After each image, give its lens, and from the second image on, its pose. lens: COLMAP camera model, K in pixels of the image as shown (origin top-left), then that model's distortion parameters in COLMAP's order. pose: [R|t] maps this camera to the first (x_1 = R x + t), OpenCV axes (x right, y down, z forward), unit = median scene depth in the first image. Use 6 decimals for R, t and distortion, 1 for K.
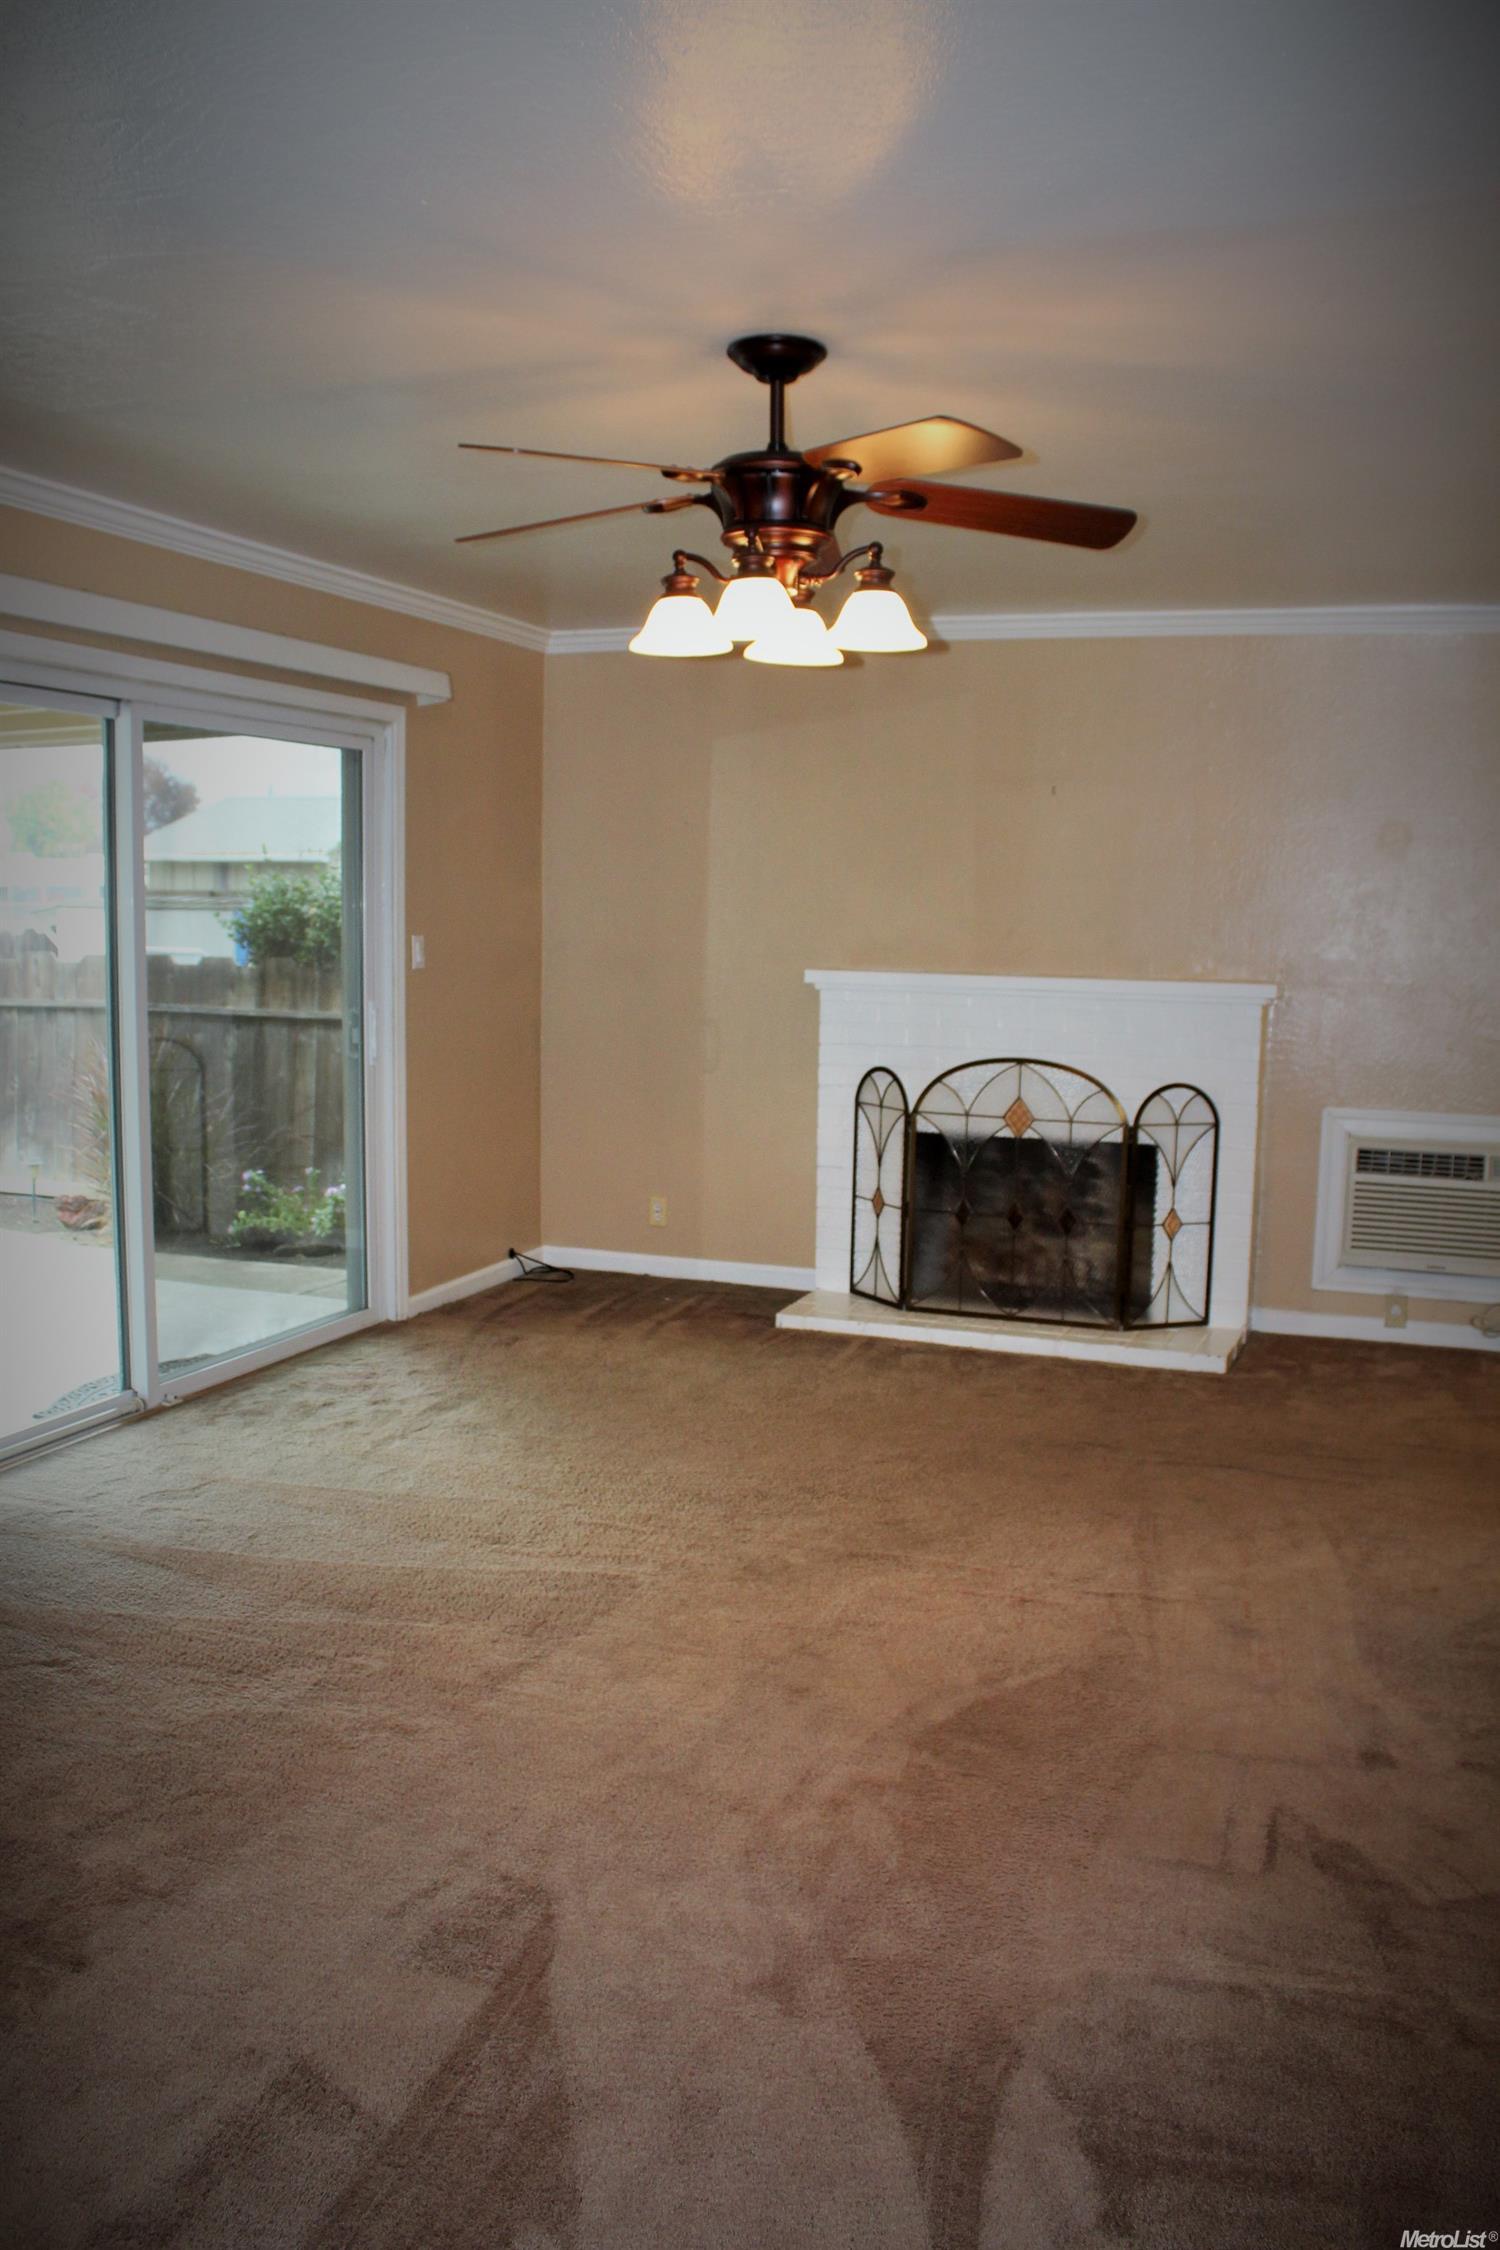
lens RADIAL K [[1797.0, 0, 750.0], [0, 1797.0, 1125.0], [0, 0, 1]] dist [-0.137064, 0.012920]
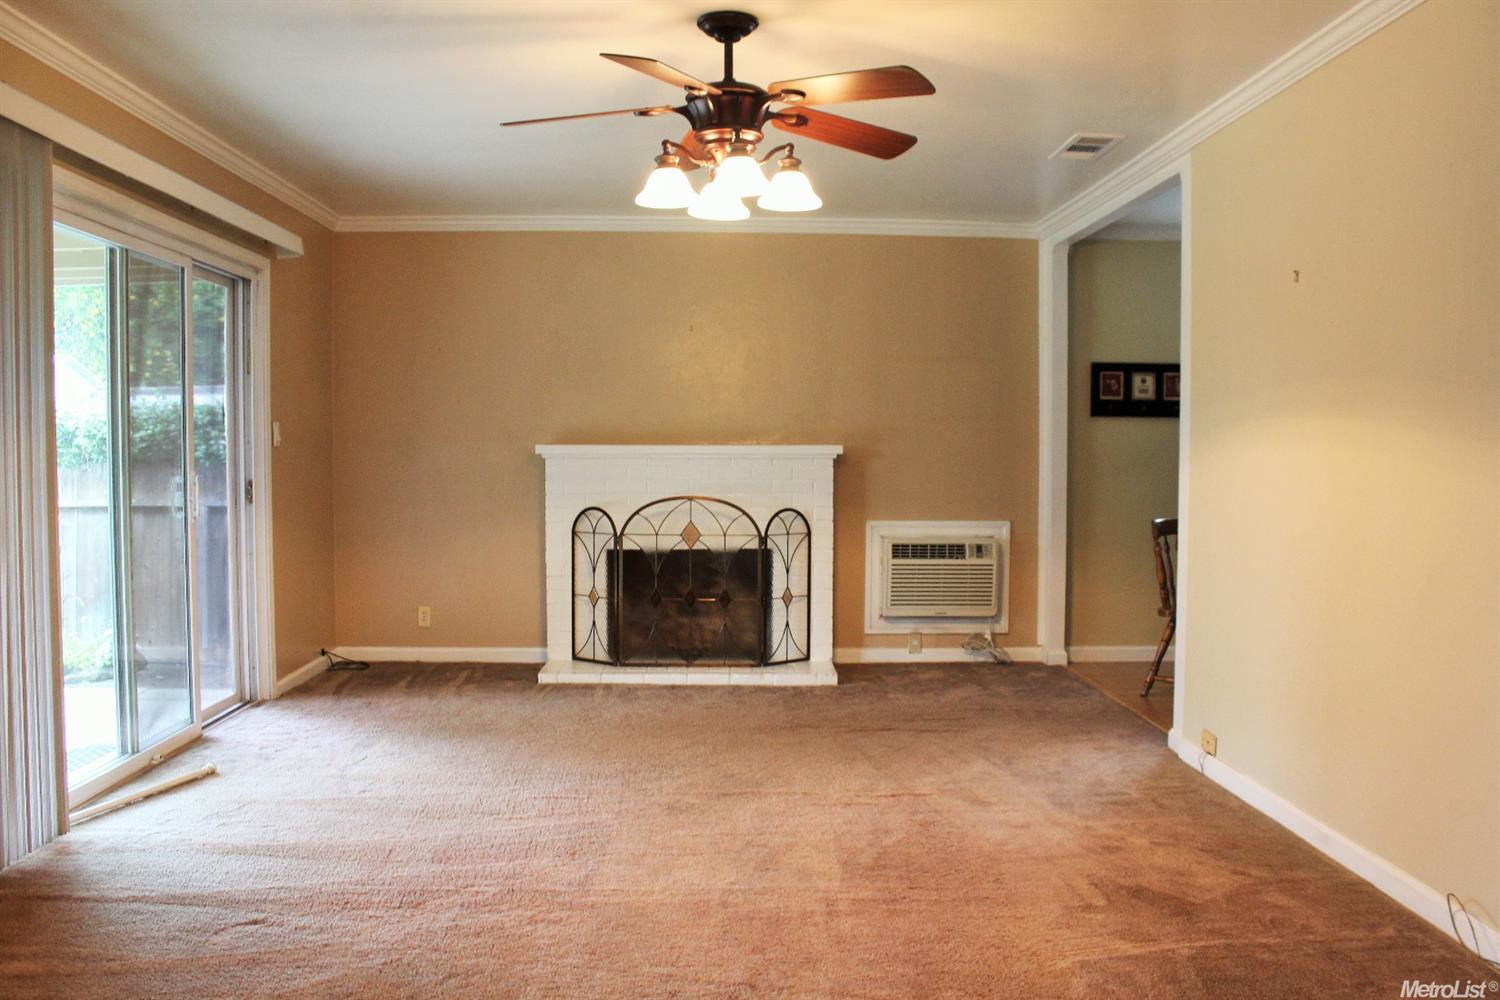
lens RADIAL K [[1218.4, 0, 750.0], [0, 1218.4, 500.0], [0, 0, 1]] dist [-0.149015, 0.096044]
pose [[0.927381, -0.030709, 0.372855, -0.197627], [0.057760, 0.996428, -0.061596, 0.034498], [-0.369632, 0.078659, 0.925843, 0.002415]]
